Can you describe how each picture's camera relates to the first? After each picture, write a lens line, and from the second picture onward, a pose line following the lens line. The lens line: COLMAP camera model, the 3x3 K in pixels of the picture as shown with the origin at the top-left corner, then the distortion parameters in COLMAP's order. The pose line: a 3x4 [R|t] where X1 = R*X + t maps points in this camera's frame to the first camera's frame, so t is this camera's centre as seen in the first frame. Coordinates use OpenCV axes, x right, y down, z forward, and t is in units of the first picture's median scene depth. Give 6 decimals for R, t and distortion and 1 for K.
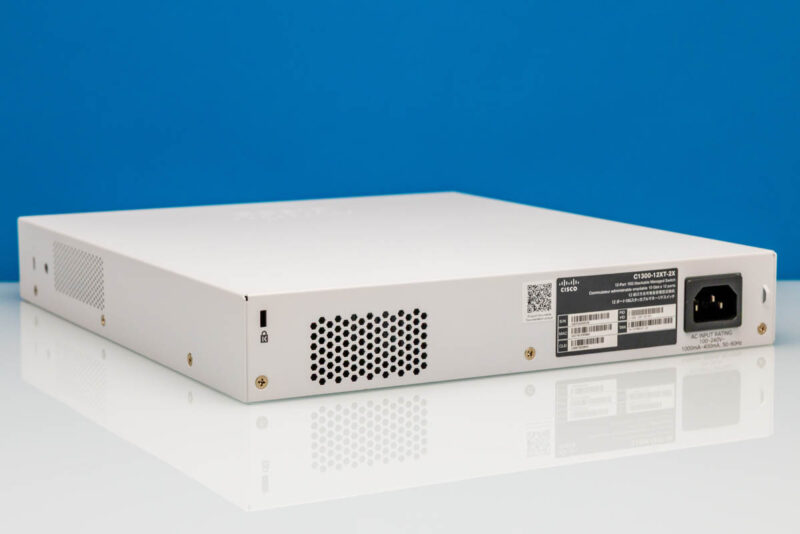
lens RADIAL K [[1956.0, 0, 400.0], [0, 1956.0, 267.0], [0, 0, 1]] dist [-0.095307, 0.285116]
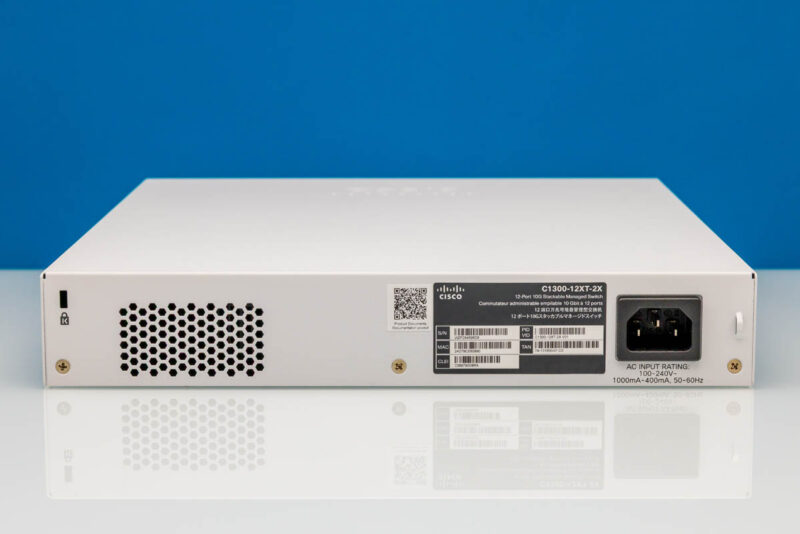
lens RADIAL K [[1956.0, 0, 400.0], [0, 1956.0, 267.0], [0, 0, 1]] dist [-0.095307, 0.285116]
pose [[0.873019, 0.081059, -0.480902, 0.467341], [-0.067540, 0.996684, 0.045386, -0.038083], [0.482986, -0.007143, 0.875599, 0.232695]]
